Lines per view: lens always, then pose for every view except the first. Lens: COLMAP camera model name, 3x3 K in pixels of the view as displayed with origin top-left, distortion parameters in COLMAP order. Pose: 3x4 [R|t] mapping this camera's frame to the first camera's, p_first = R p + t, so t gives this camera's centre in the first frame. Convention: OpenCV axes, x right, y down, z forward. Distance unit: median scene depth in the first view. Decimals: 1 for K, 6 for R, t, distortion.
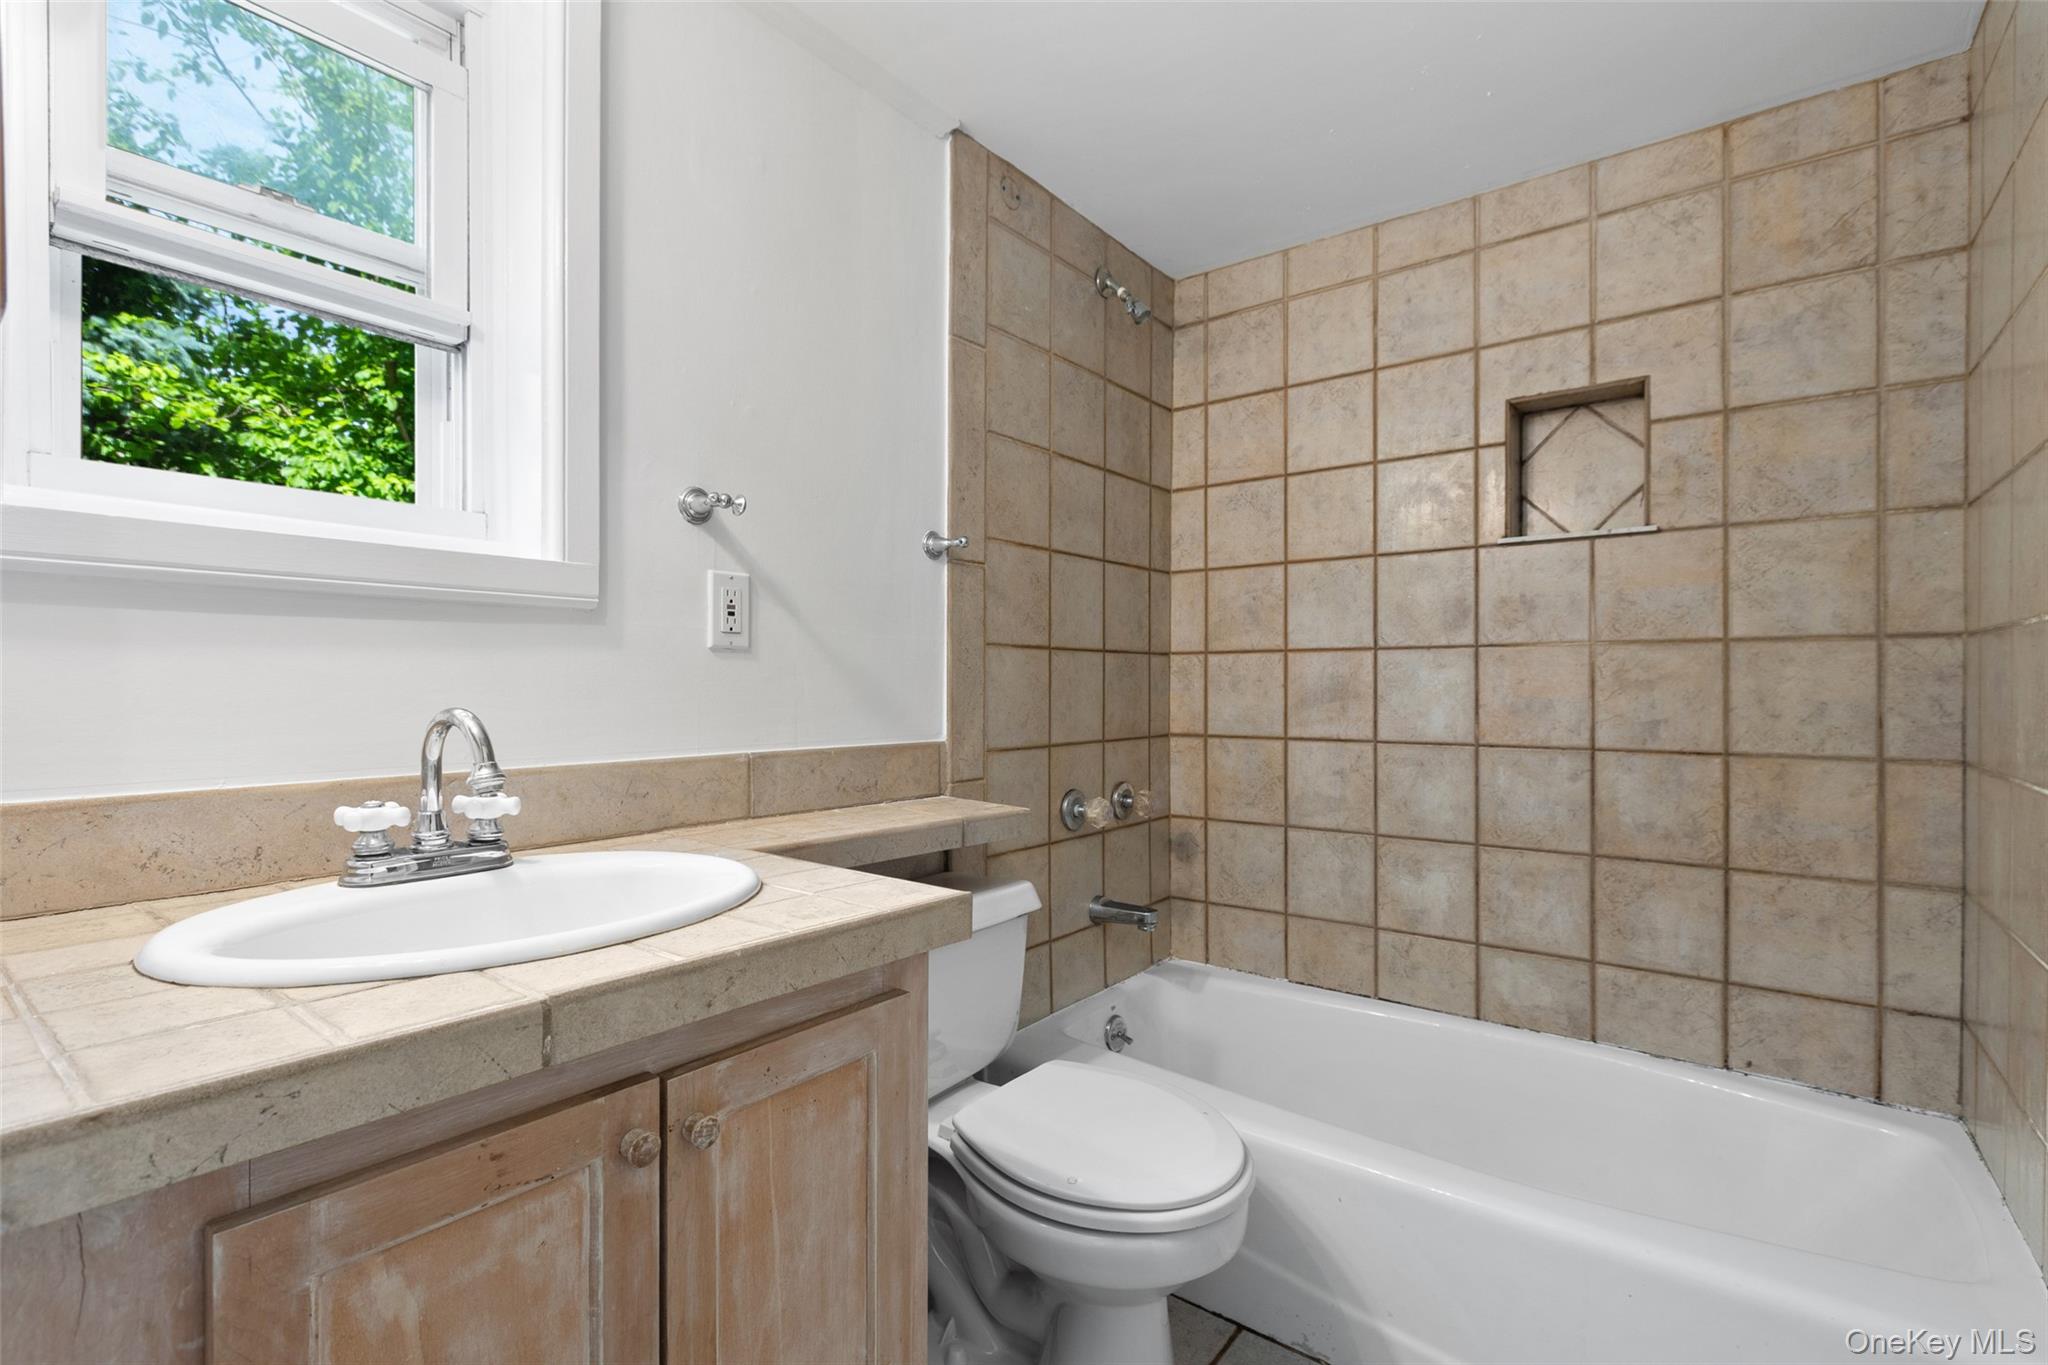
lens RADIAL K [[923.8, 0, 1030.6], [0, 923.8, 686.1], [0, 0, 1]] dist [0.002576, 0.000282]
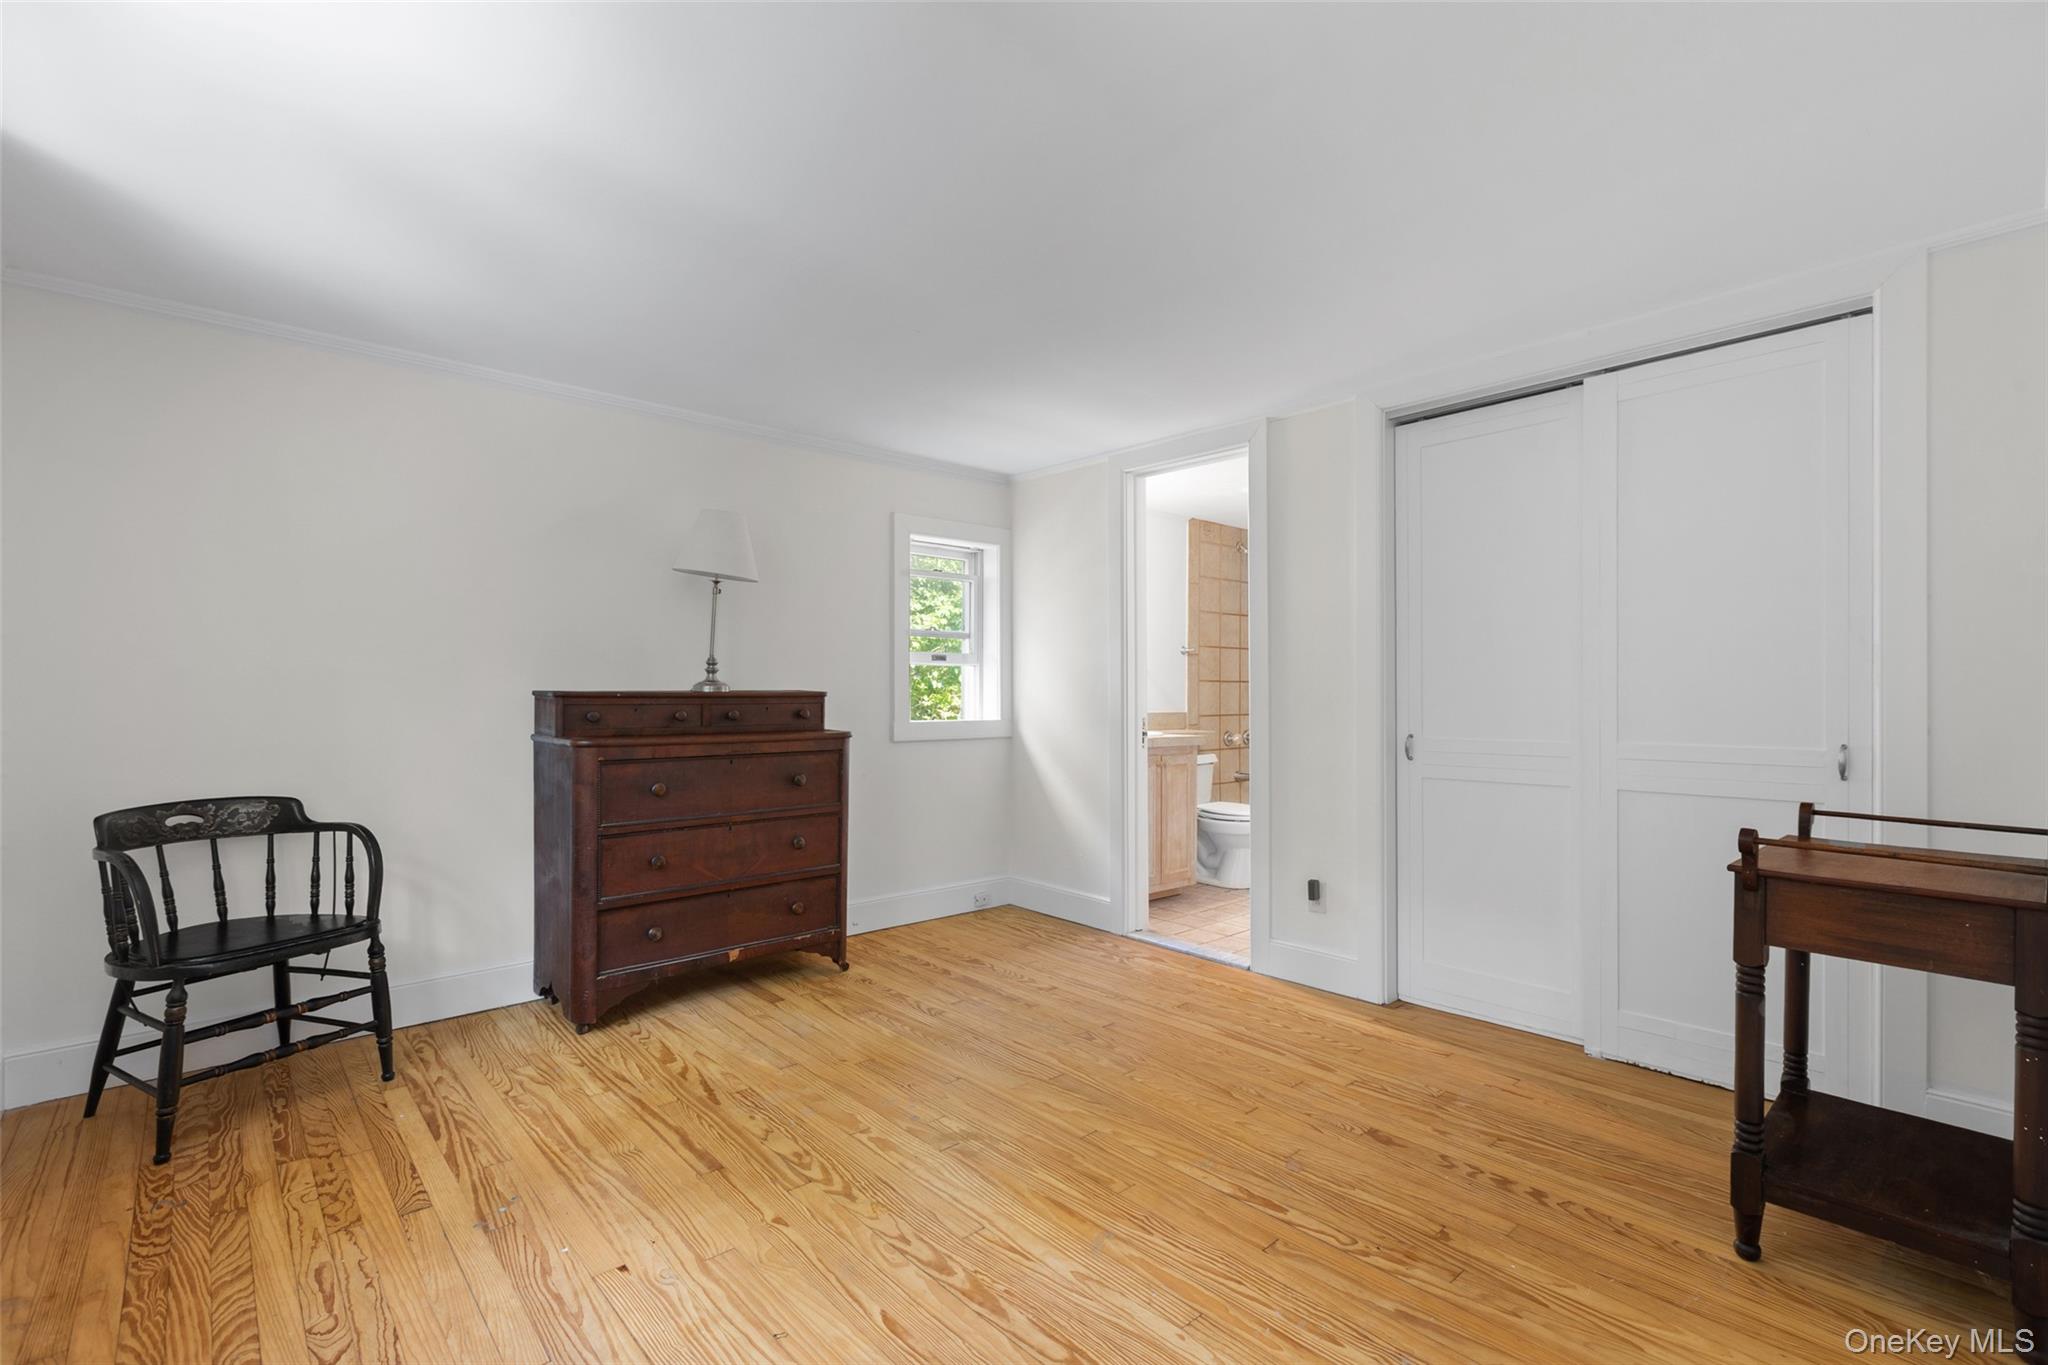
lens RADIAL K [[923.8, 0, 1030.6], [0, 923.8, 686.1], [0, 0, 1]] dist [0.002576, 0.000282]
pose [[0.985204, 0.000662, -0.171387, -0.074631], [-0.001037, 0.999997, -0.002100, -0.020996], [0.171385, 0.002247, 0.985202, -2.150104]]
